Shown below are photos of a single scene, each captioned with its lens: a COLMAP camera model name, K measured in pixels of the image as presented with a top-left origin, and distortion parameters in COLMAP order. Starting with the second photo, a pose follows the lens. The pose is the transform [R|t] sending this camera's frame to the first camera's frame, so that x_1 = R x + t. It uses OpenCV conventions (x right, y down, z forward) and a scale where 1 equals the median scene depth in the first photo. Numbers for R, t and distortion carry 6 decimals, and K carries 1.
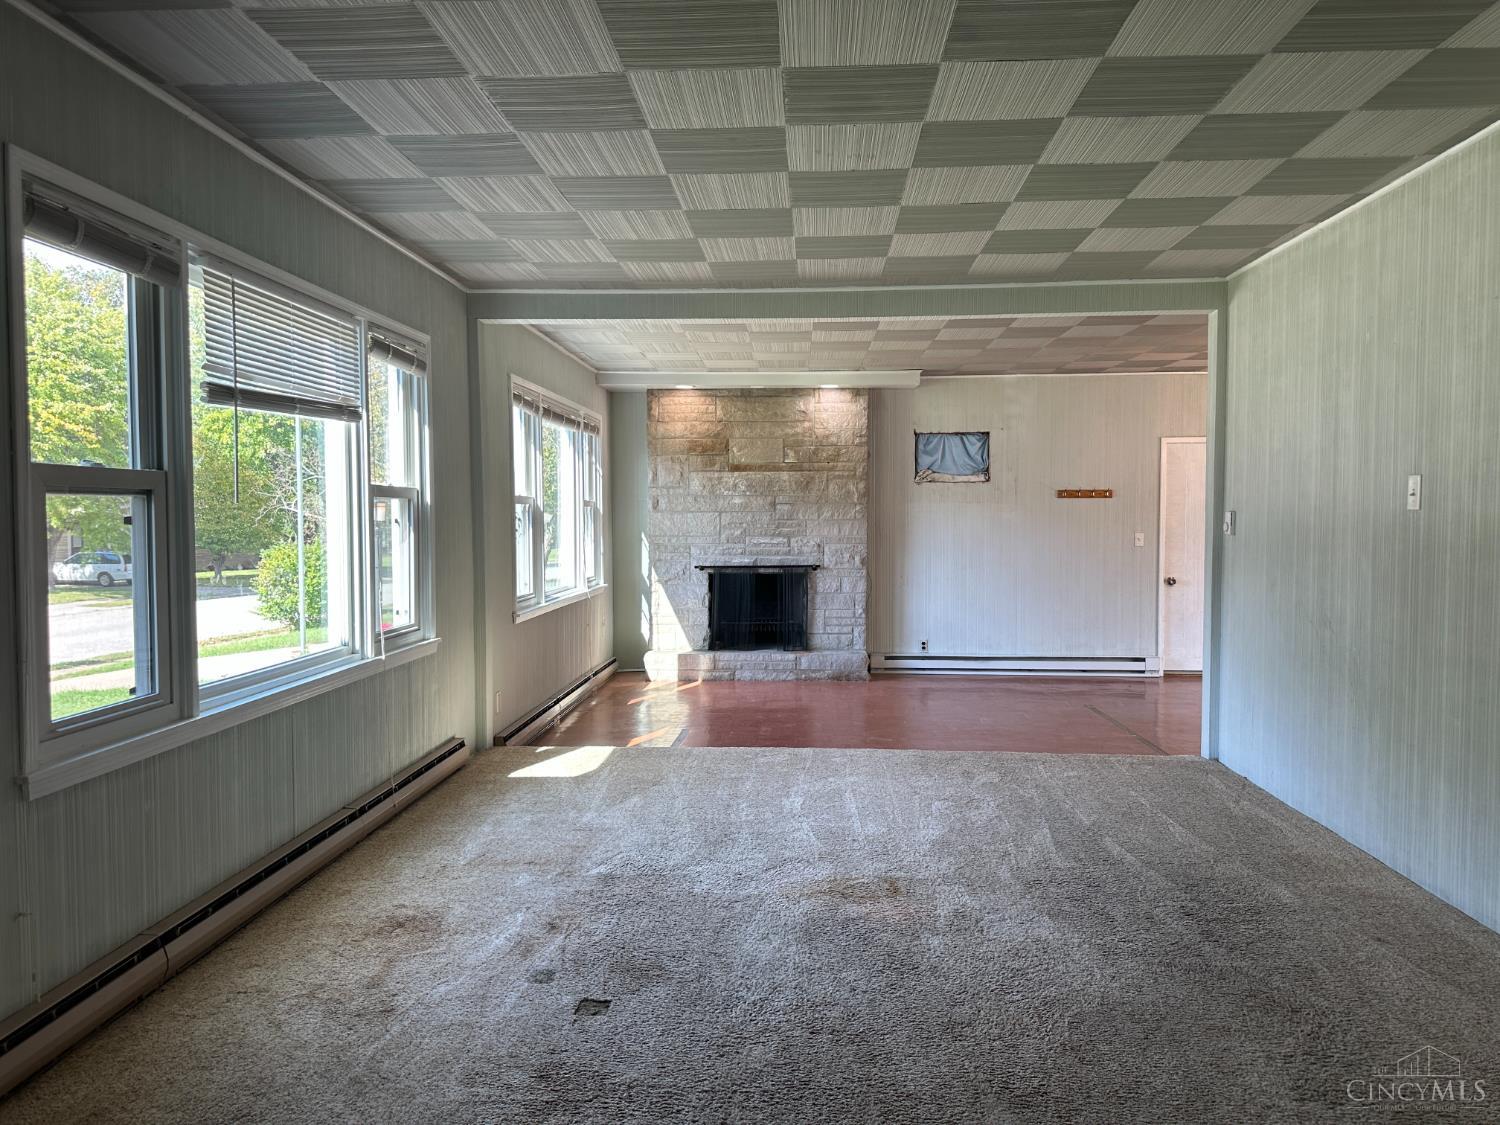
lens RADIAL K [[1040.8, 0, 749.3], [0, 1040.8, 561.7], [0, 0, 1]] dist [0.029938, -0.032397]
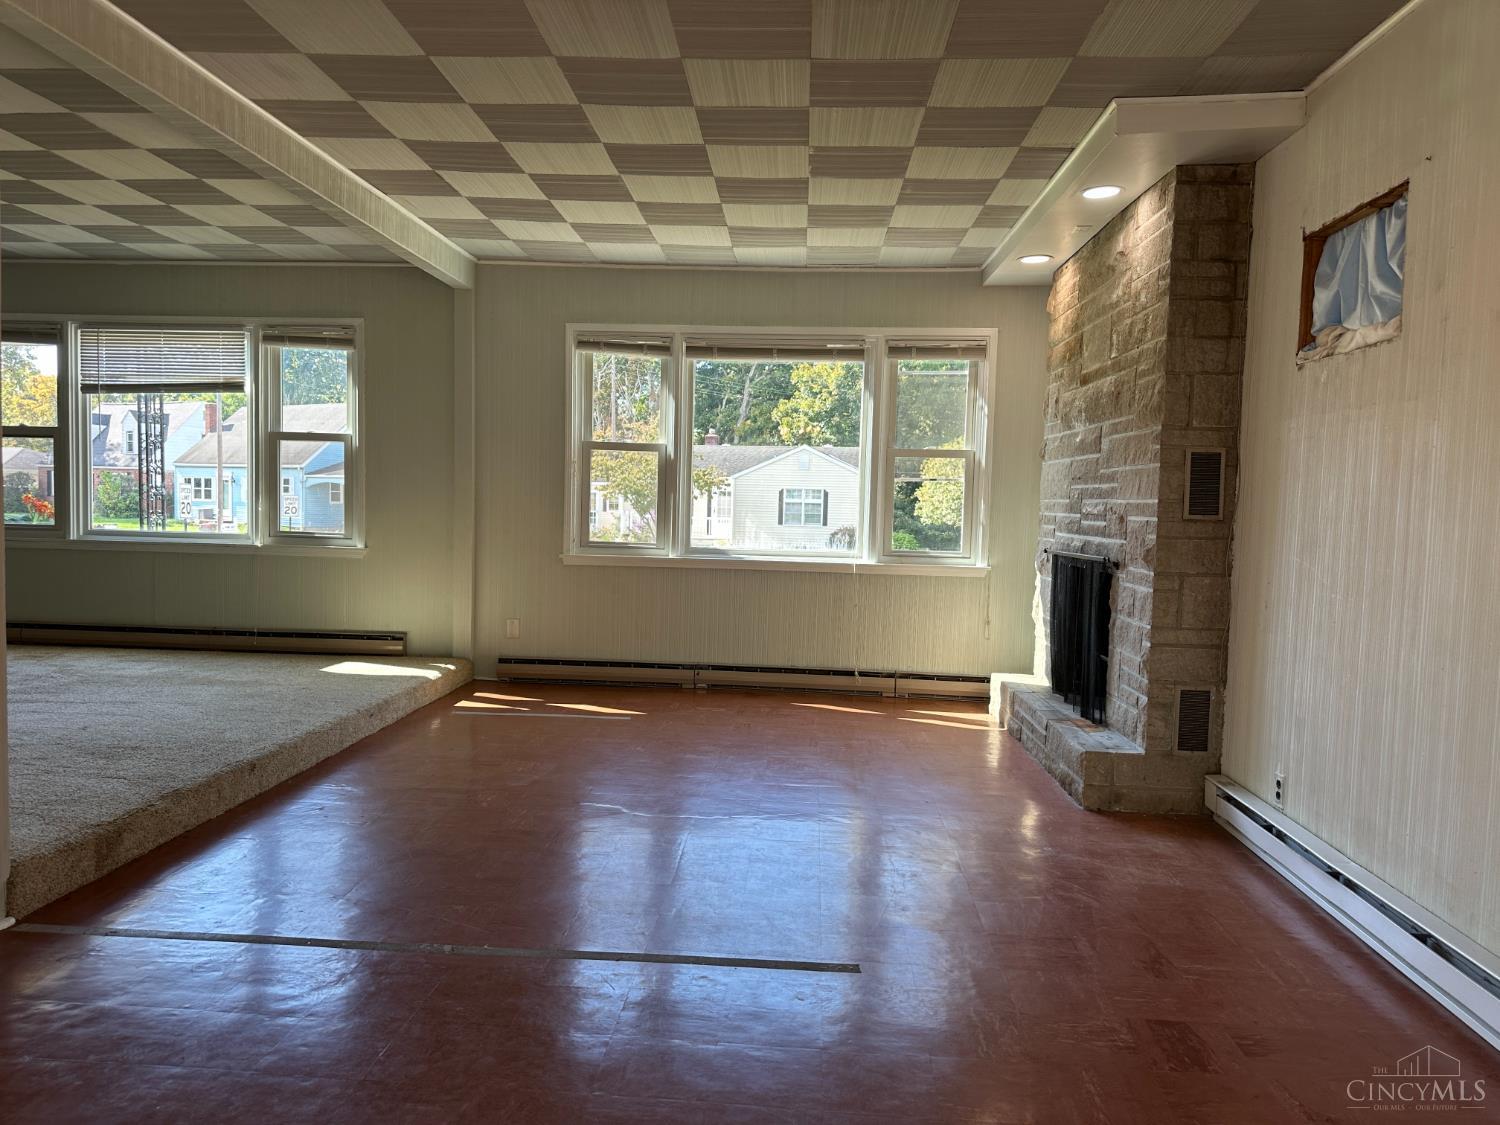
lens RADIAL K [[1040.8, 0, 747.6], [0, 1040.8, 561.9], [0, 0, 1]] dist [0.029938, -0.032397]
pose [[0.000582, 0.065847, -0.997830, 1.287893], [-0.074030, 0.995094, 0.065624, -0.040205], [0.997256, 0.073831, 0.005454, 1.860993]]
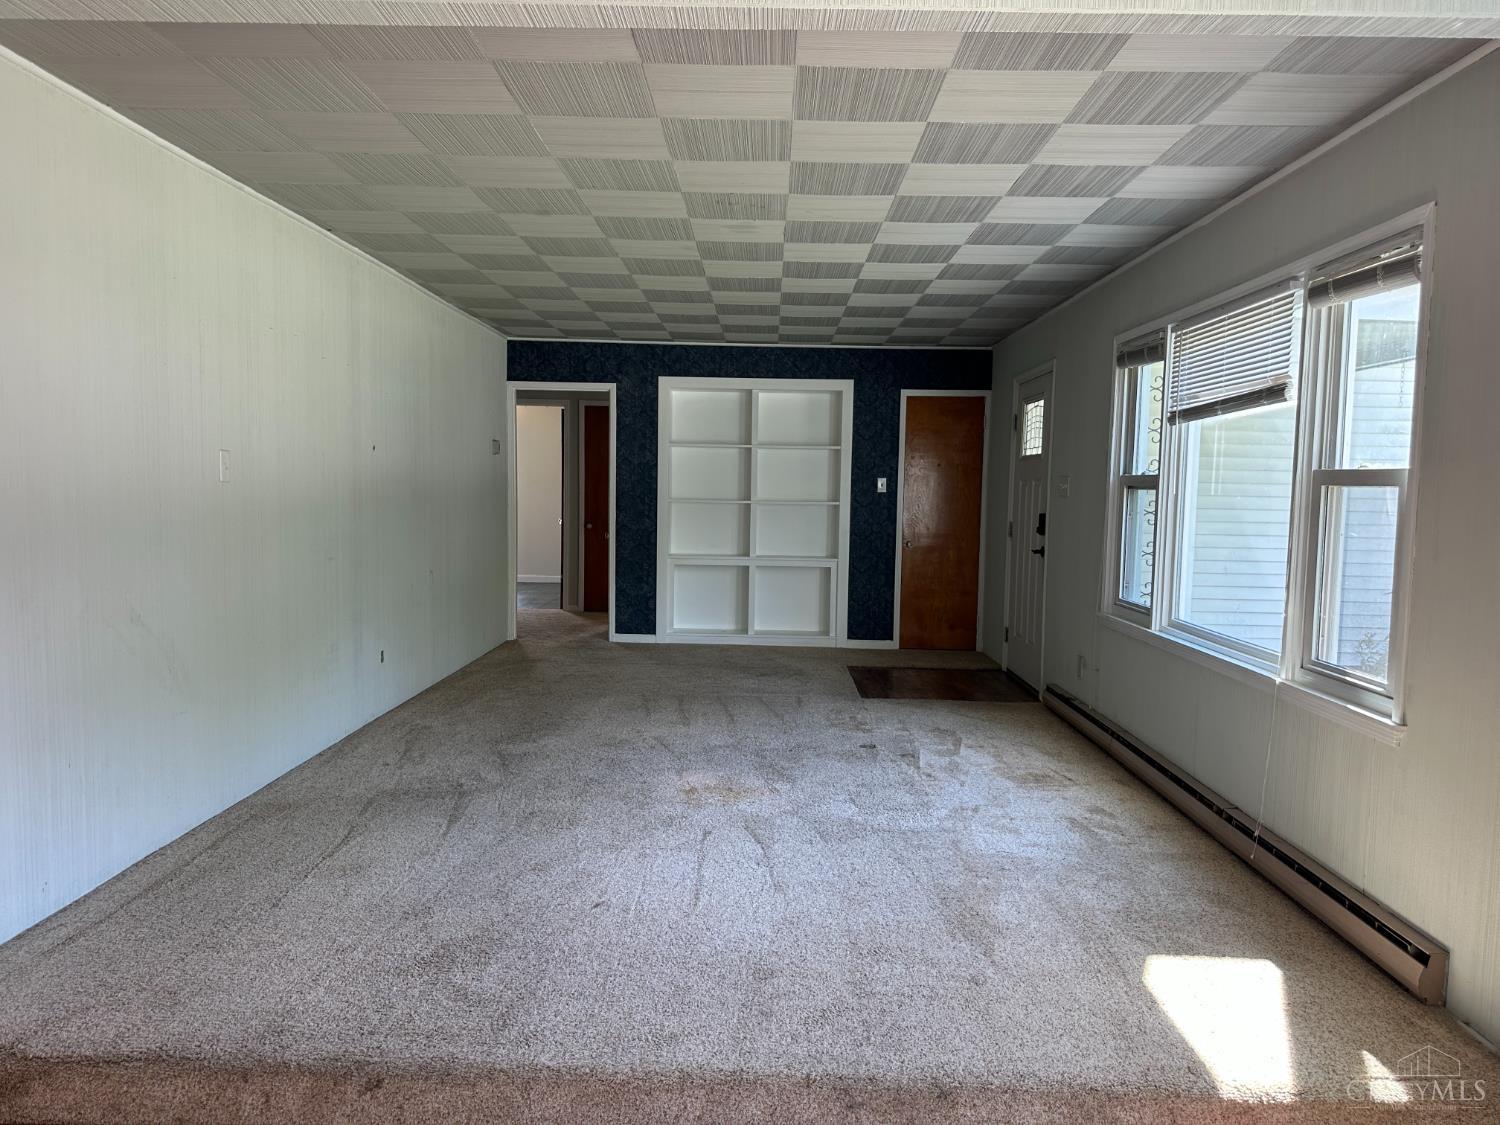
lens RADIAL K [[1040.8, 0, 751.6], [0, 1040.8, 584.9], [0, 0, 1]] dist [0.029938, -0.032397]
pose [[-0.998572, -0.013566, -0.051665, 0.118888], [-0.020771, 0.989708, 0.141587, -0.100865], [0.049213, 0.142458, -0.988577, 1.960922]]
